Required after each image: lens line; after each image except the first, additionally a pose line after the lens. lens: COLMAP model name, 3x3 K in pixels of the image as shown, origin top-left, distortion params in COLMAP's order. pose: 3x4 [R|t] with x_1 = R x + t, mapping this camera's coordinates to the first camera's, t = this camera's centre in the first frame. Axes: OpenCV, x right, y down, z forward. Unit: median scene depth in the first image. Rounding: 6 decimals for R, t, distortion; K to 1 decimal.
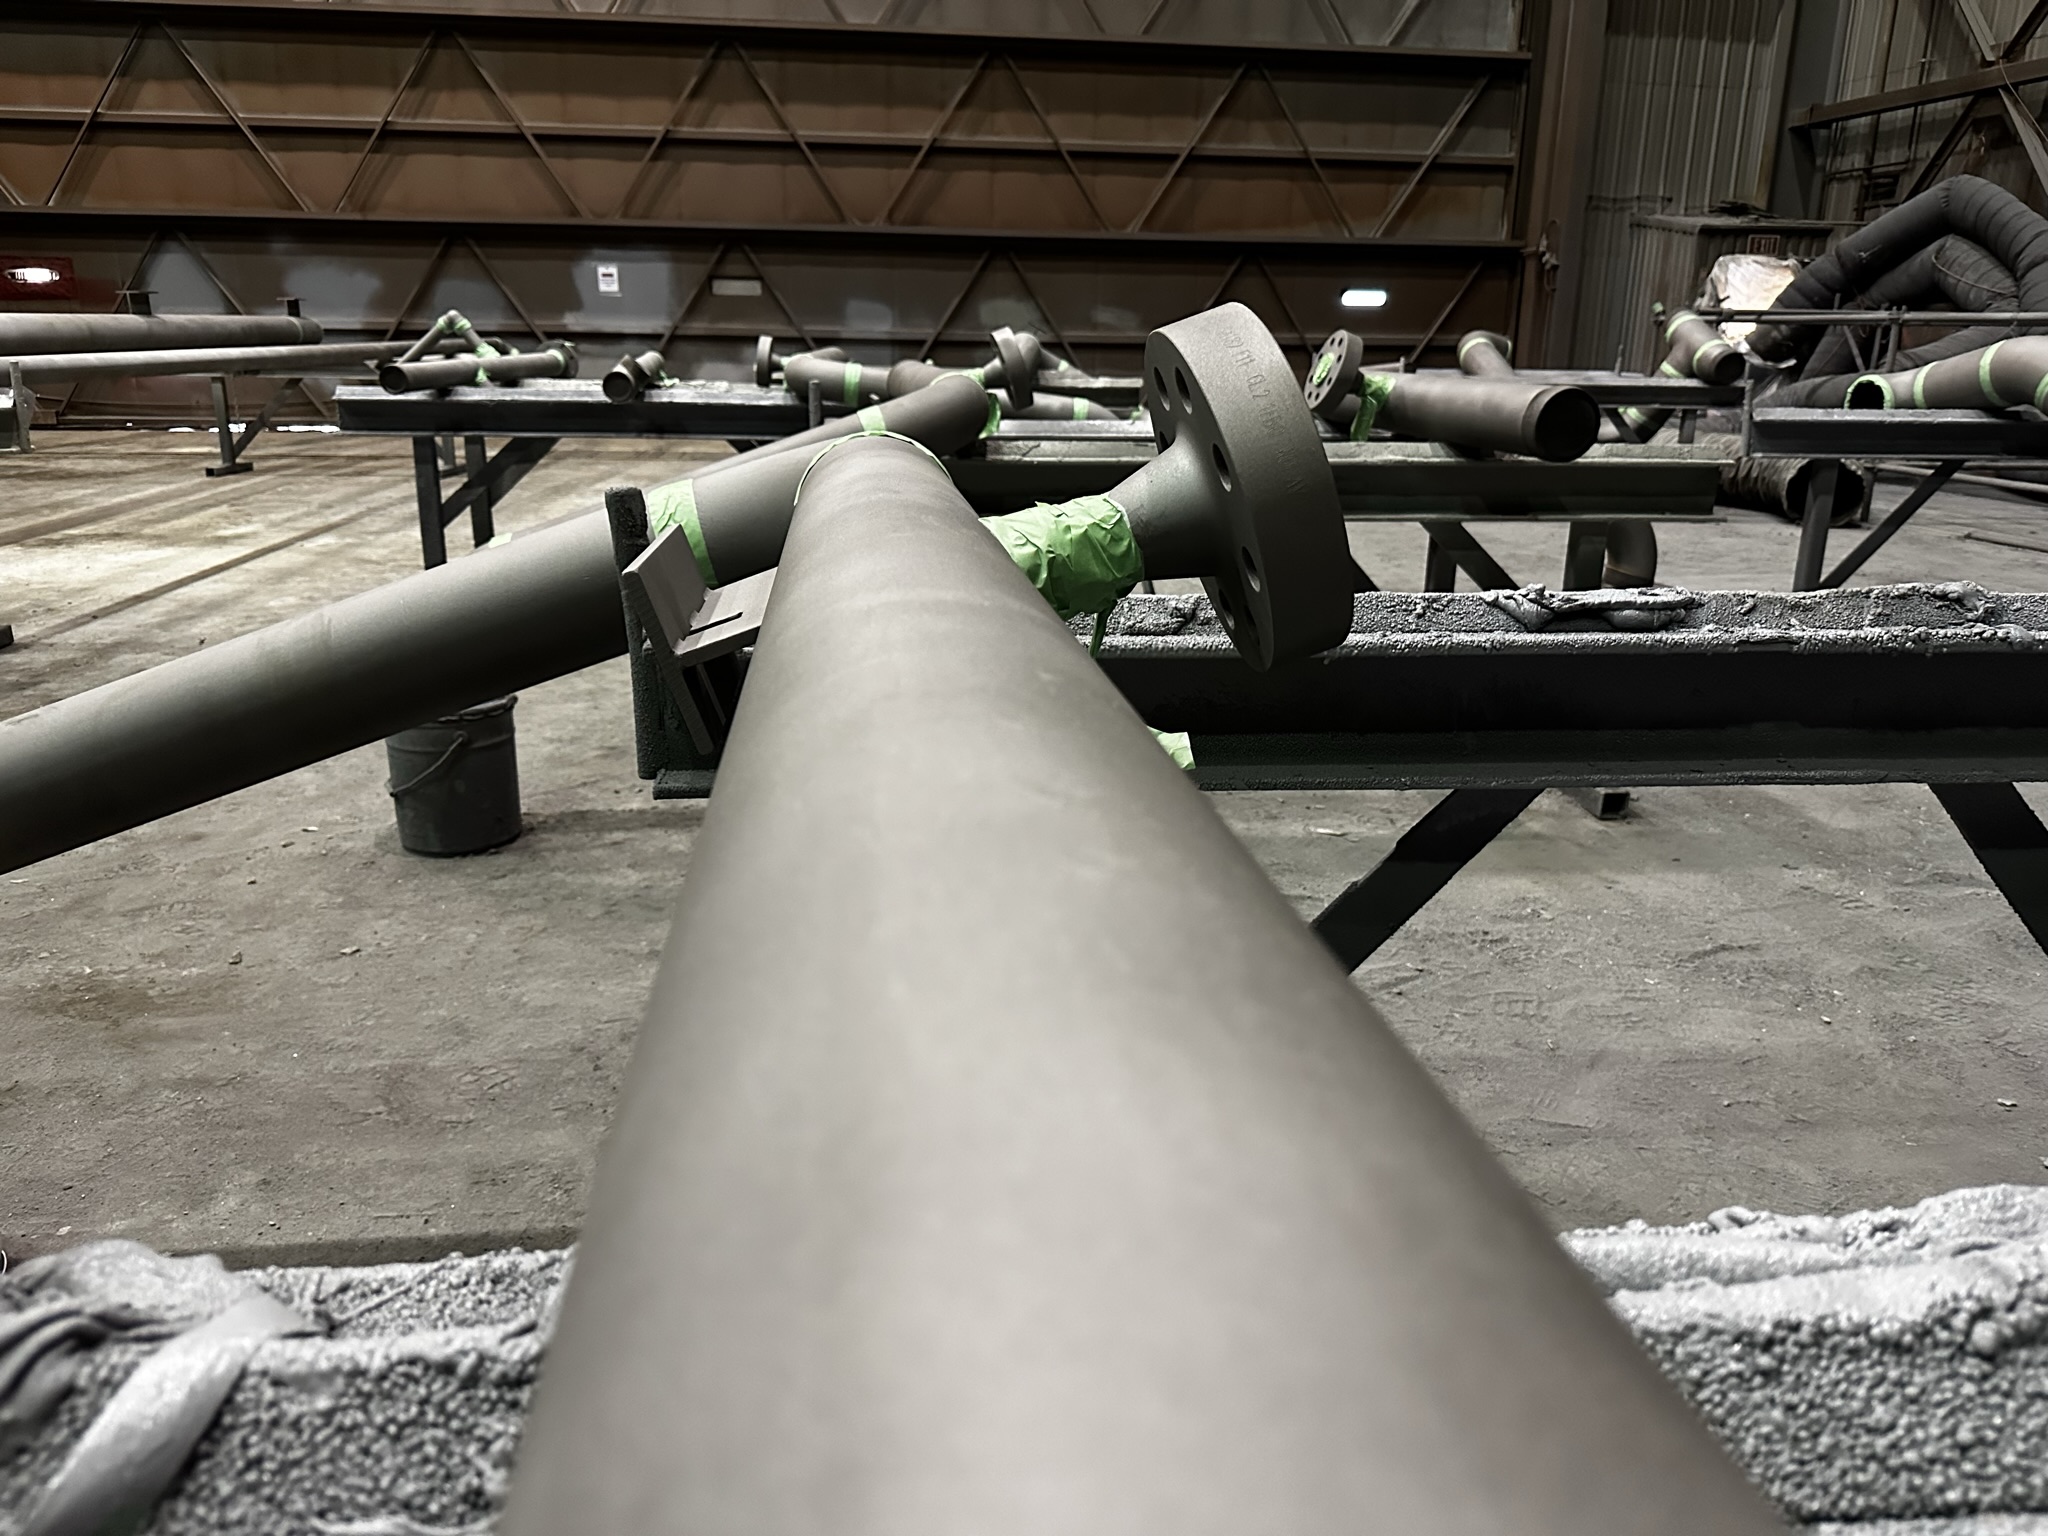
lens RADIAL K [[1478.9, 0, 1024.0], [0, 1478.9, 768.0], [0, 0, 1]] dist [-0.008676, -0.008007]
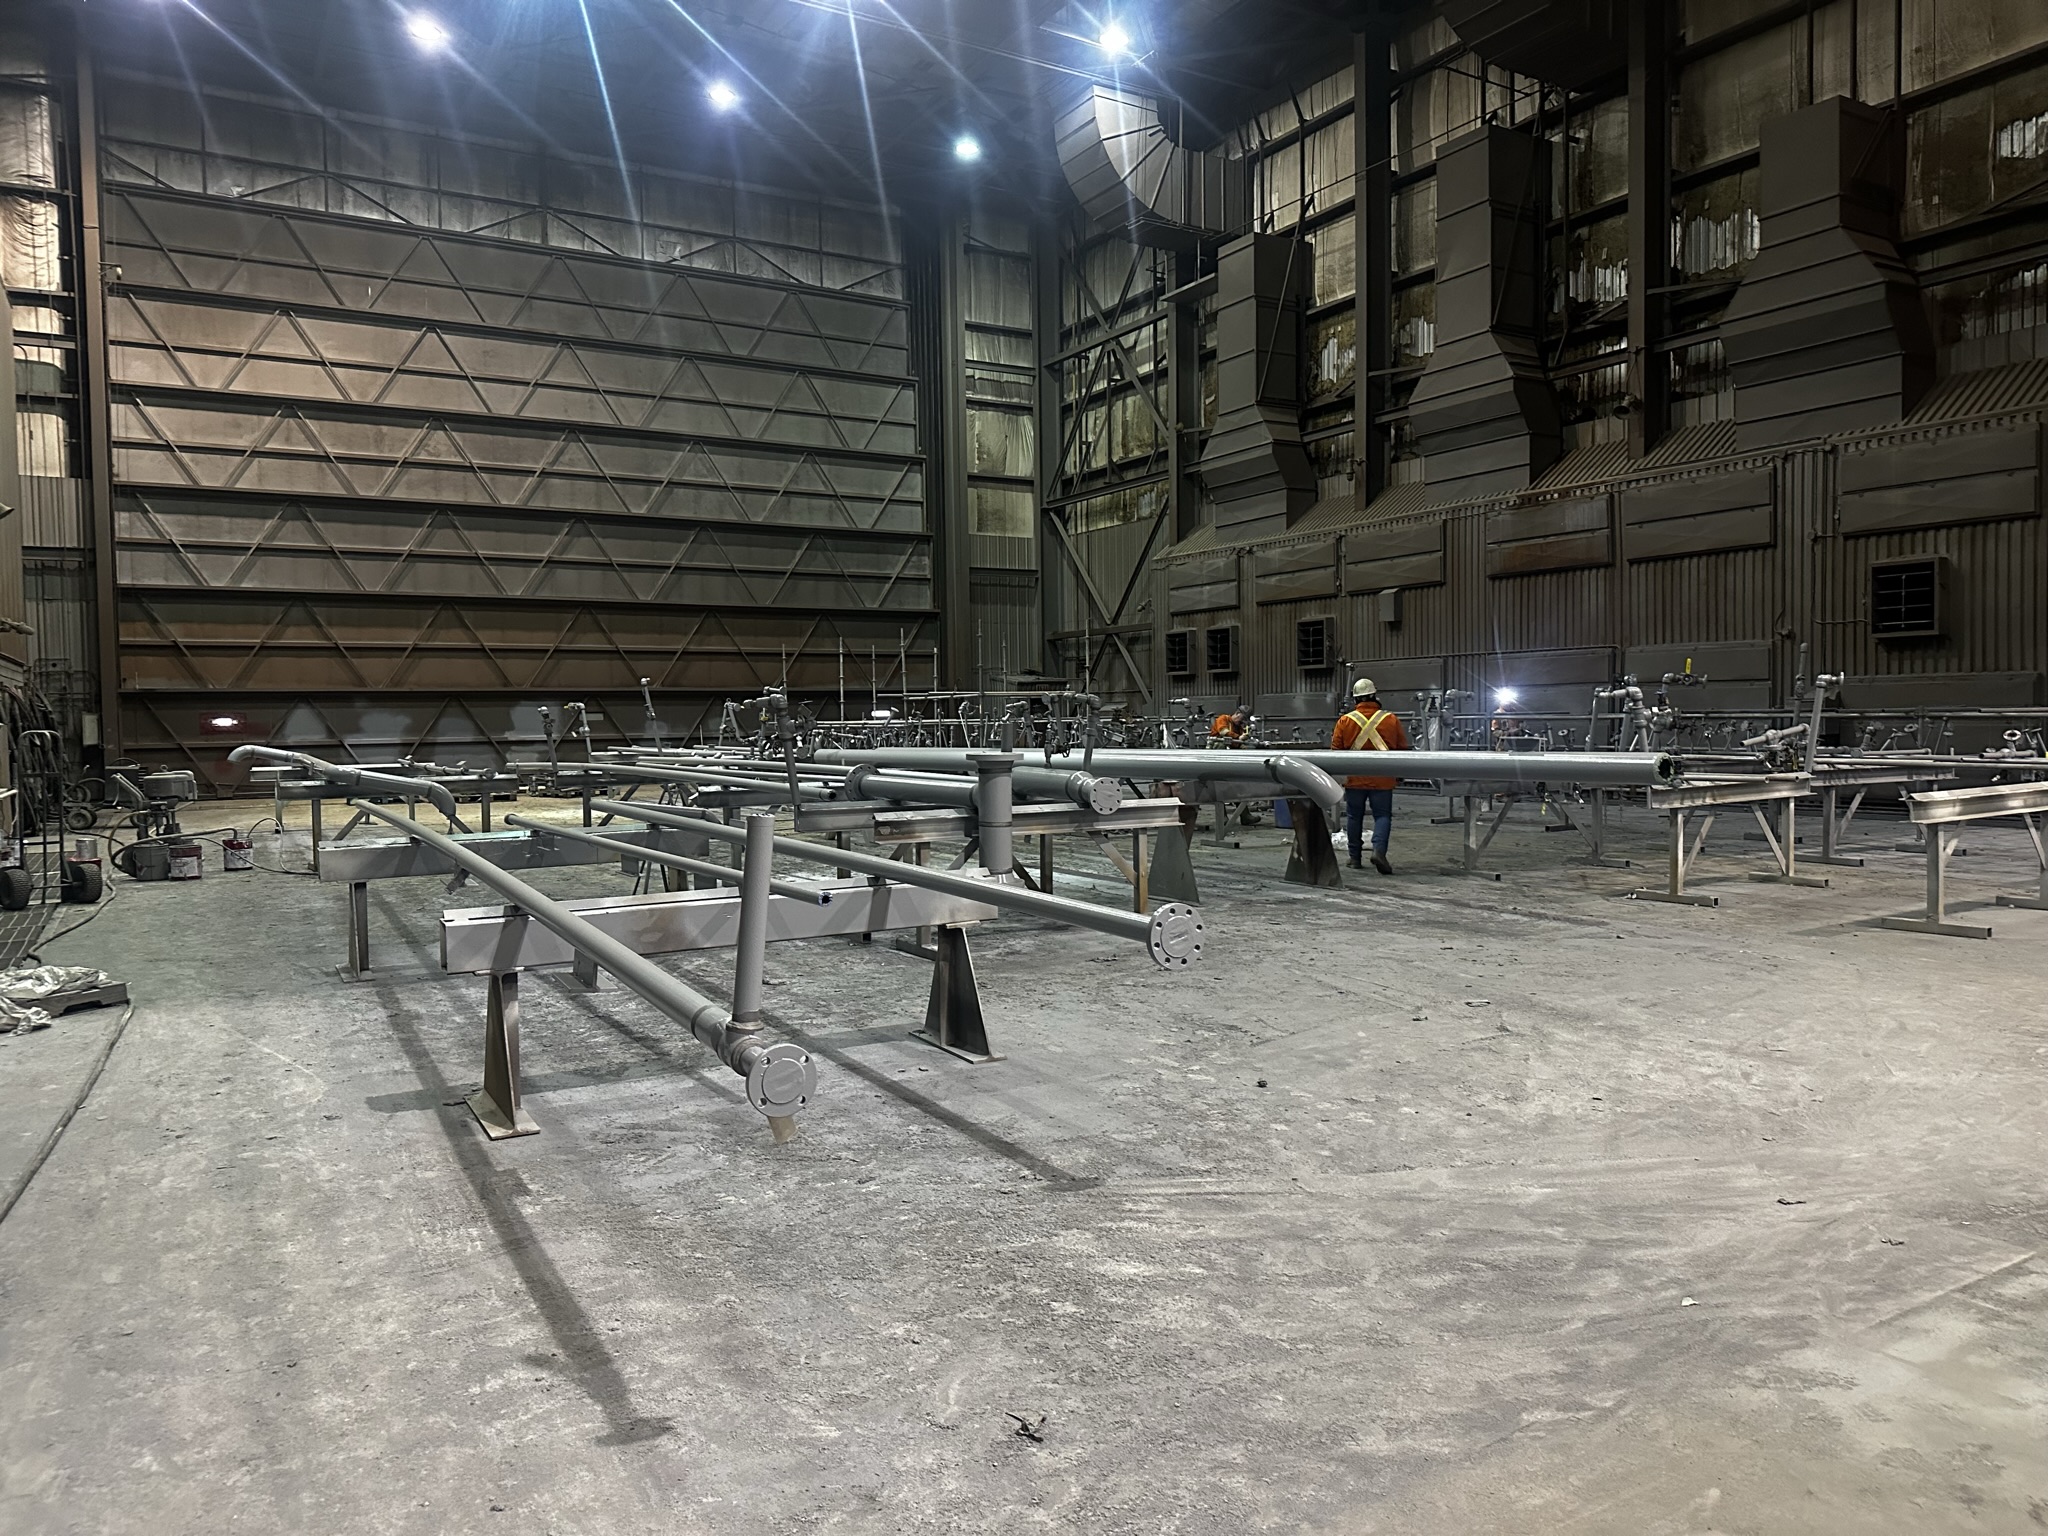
lens RADIAL K [[1488.0, 0, 1050.2], [0, 1488.0, 771.2], [0, 0, 1]] dist [0.077608, -0.099012]
pose [[0.911106, -0.044543, 0.409759, -0.479993], [0.144894, 0.965304, -0.217240, 0.300243], [-0.385866, 0.257300, 0.885948, -1.101649]]
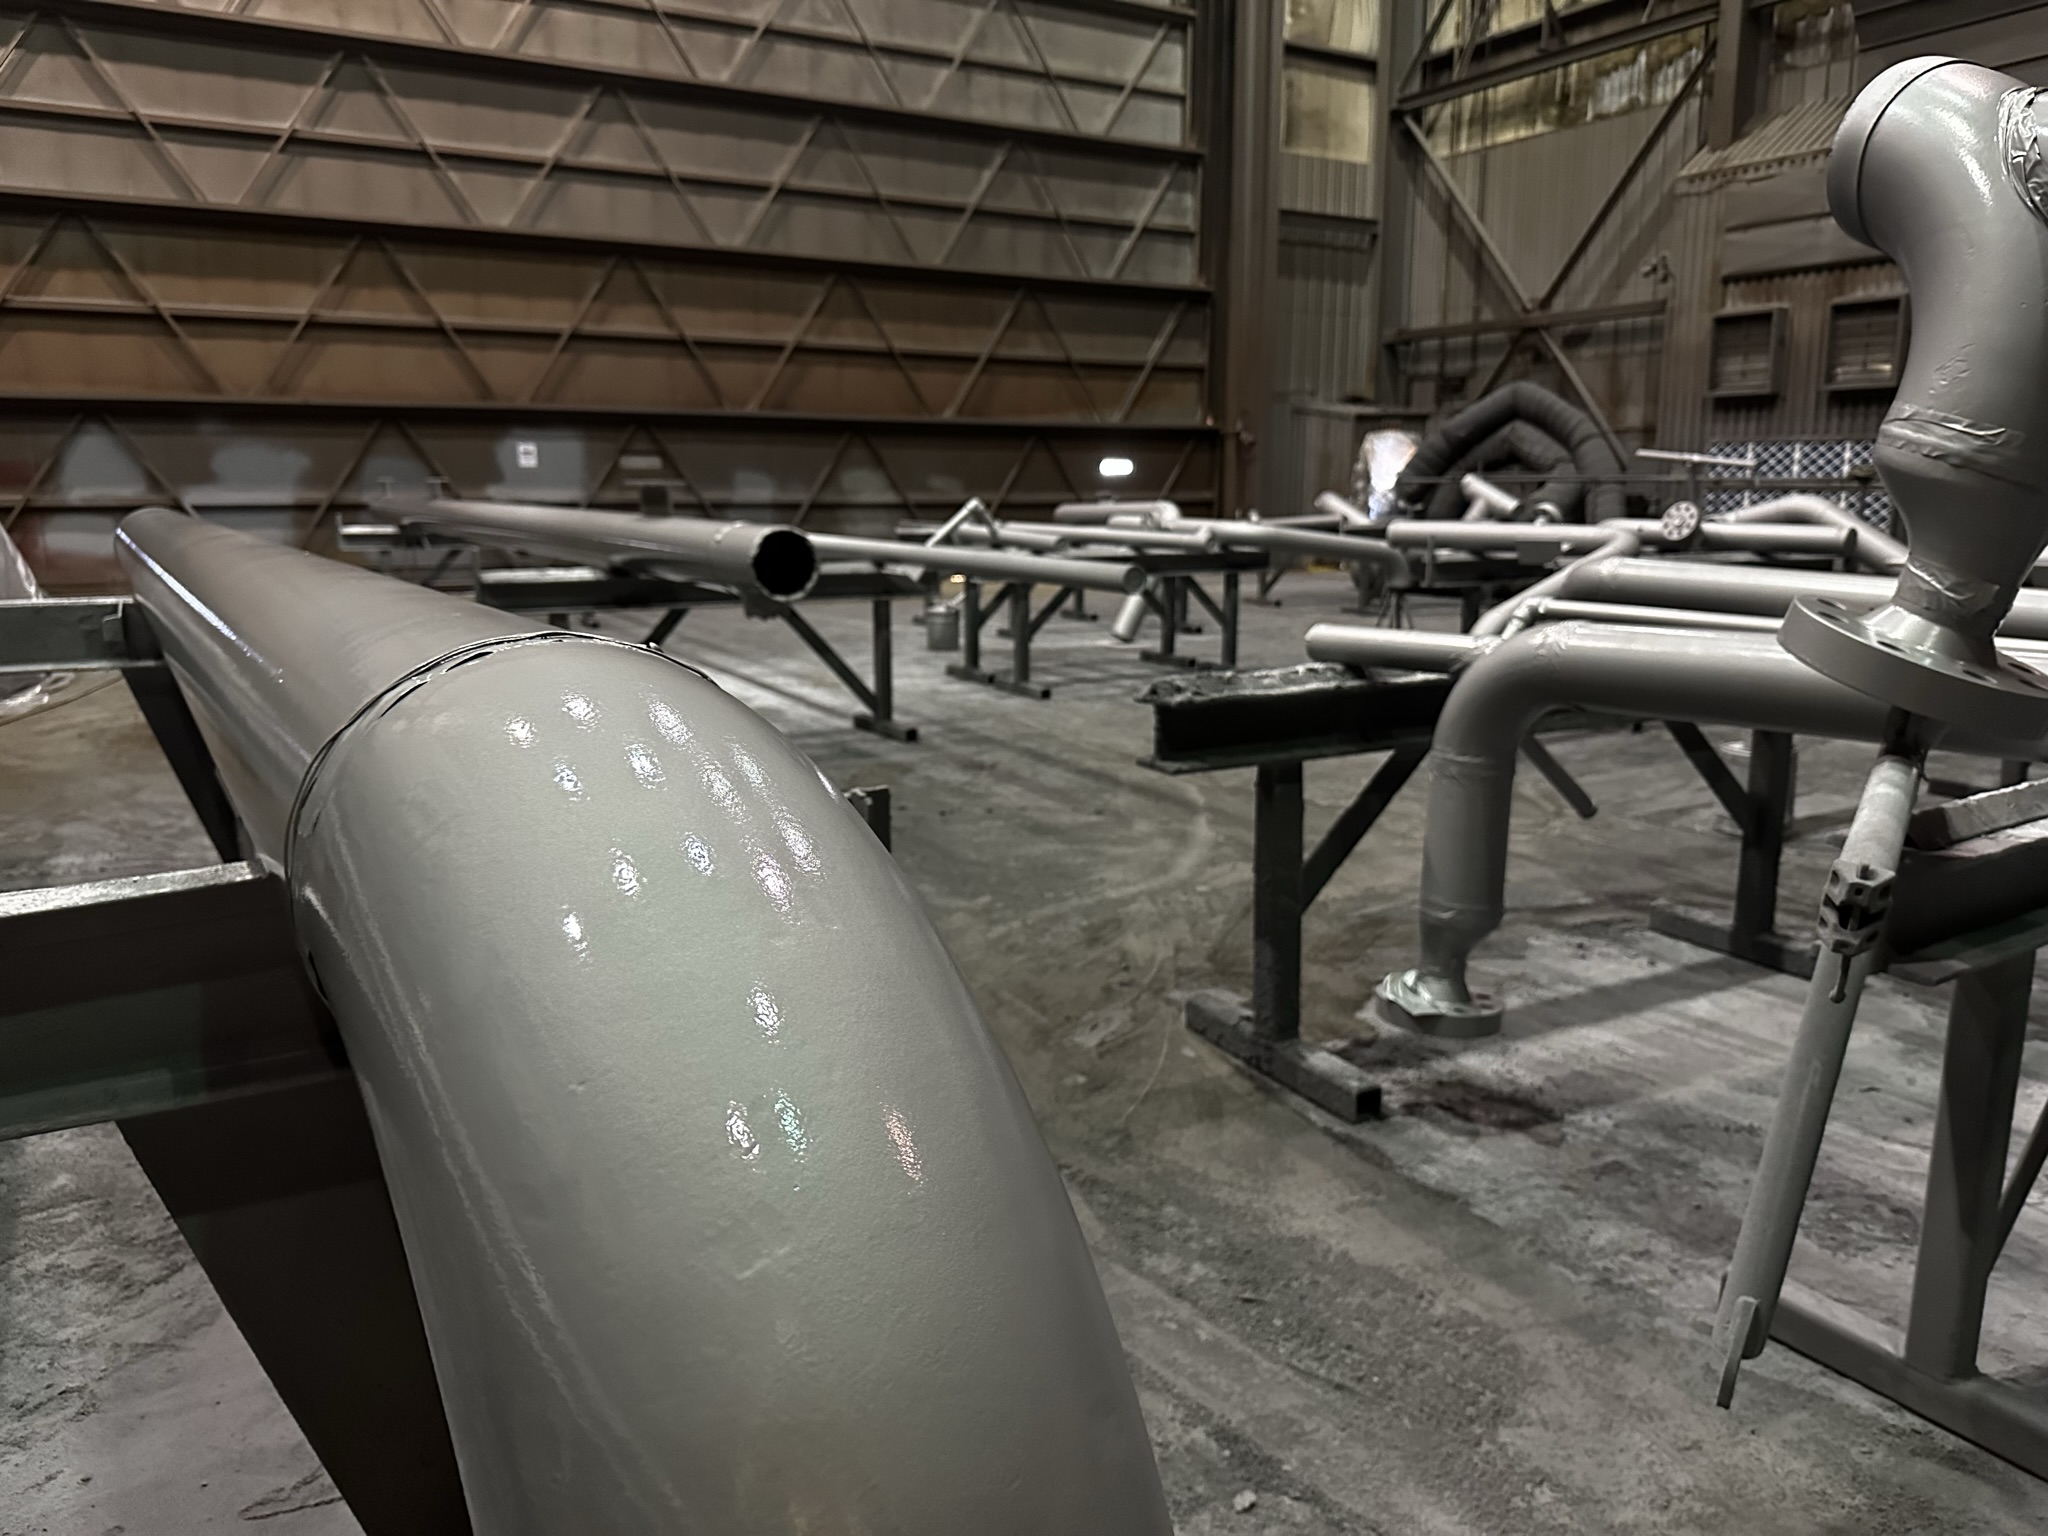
lens RADIAL K [[1478.1, 0, 1034.6], [0, 1478.1, 776.5], [0, 0, 1]] dist [0.004421, -0.028139]
pose [[0.916726, -0.092237, 0.388724, -0.387672], [0.126824, 0.989845, -0.064215, 0.028259], [-0.378853, 0.108167, 0.919114, -0.143251]]
